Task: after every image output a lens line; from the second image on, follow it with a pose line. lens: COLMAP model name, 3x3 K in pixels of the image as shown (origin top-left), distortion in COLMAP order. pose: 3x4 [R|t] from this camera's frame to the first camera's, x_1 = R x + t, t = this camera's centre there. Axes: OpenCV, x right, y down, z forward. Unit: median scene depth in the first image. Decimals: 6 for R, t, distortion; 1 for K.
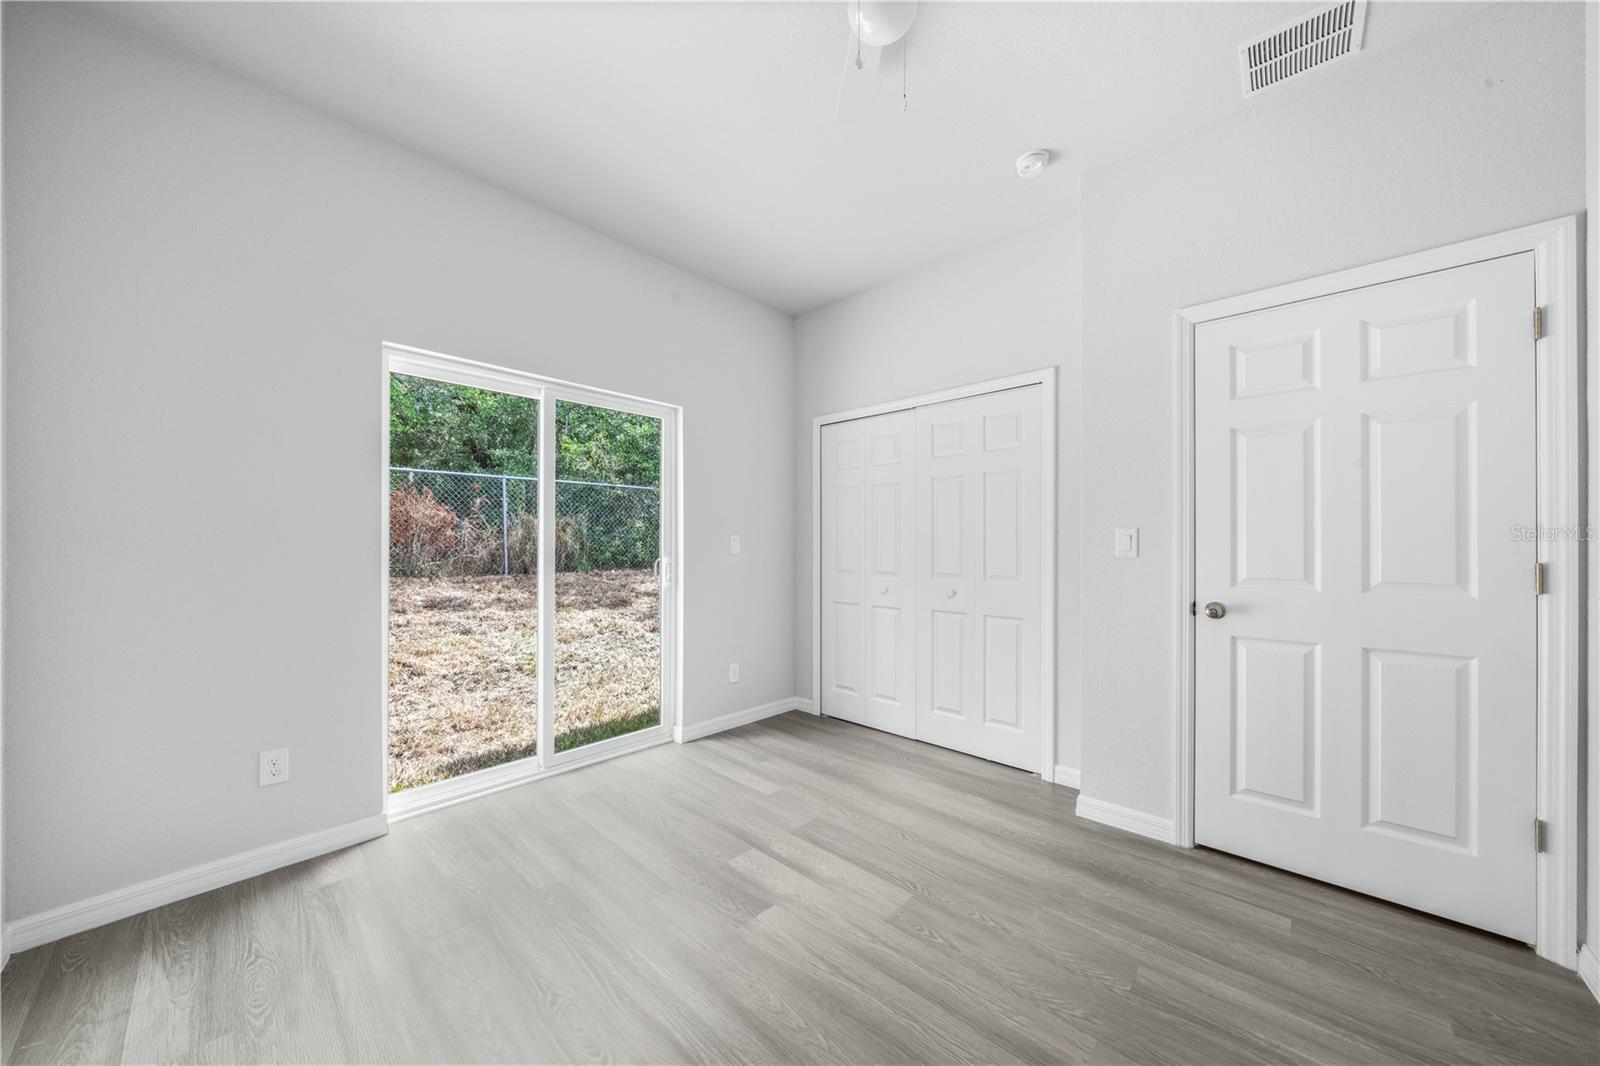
lens RADIAL K [[552.2, 0, 799.5], [0, 552.2, 543.7], [0, 0, 1]] dist [-0.000858, -0.000079]
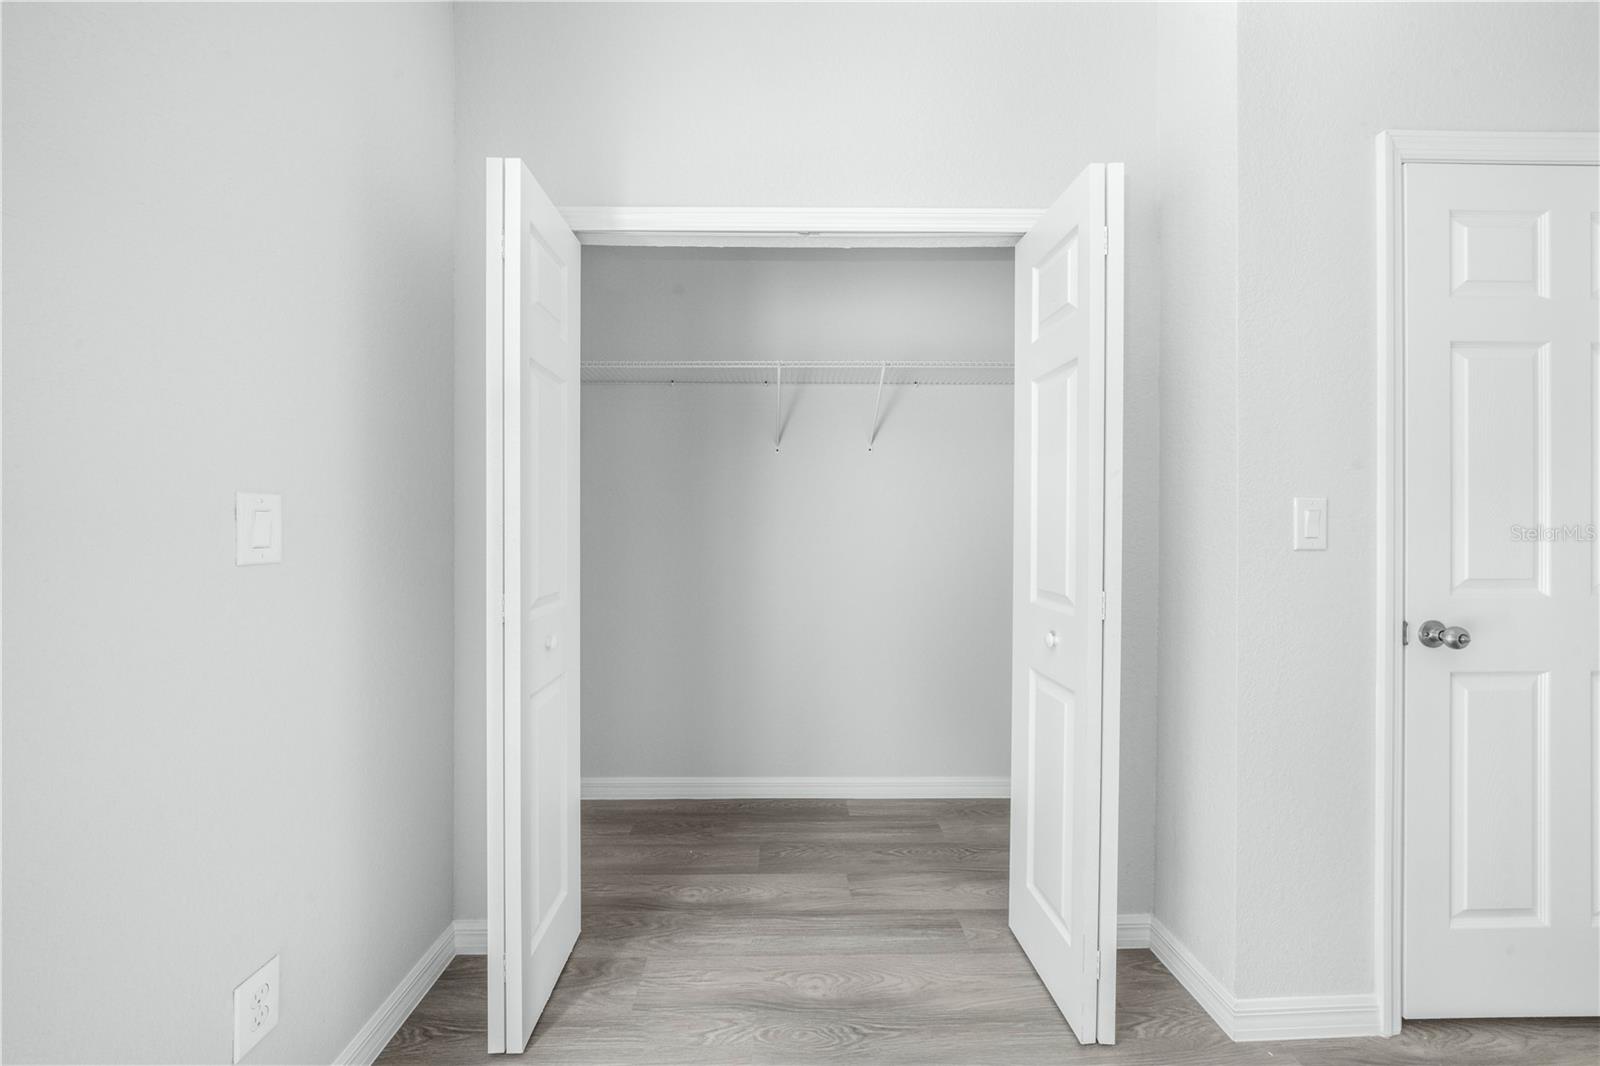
lens RADIAL K [[552.2, 0, 799.5], [0, 552.2, 543.7], [0, 0, 1]] dist [-0.000858, -0.000079]
pose [[0.730534, -0.006898, 0.682842, -0.179447], [0.002405, 0.999969, 0.007529, 0.015067], [-0.682872, -0.003858, 0.730528, 1.022851]]
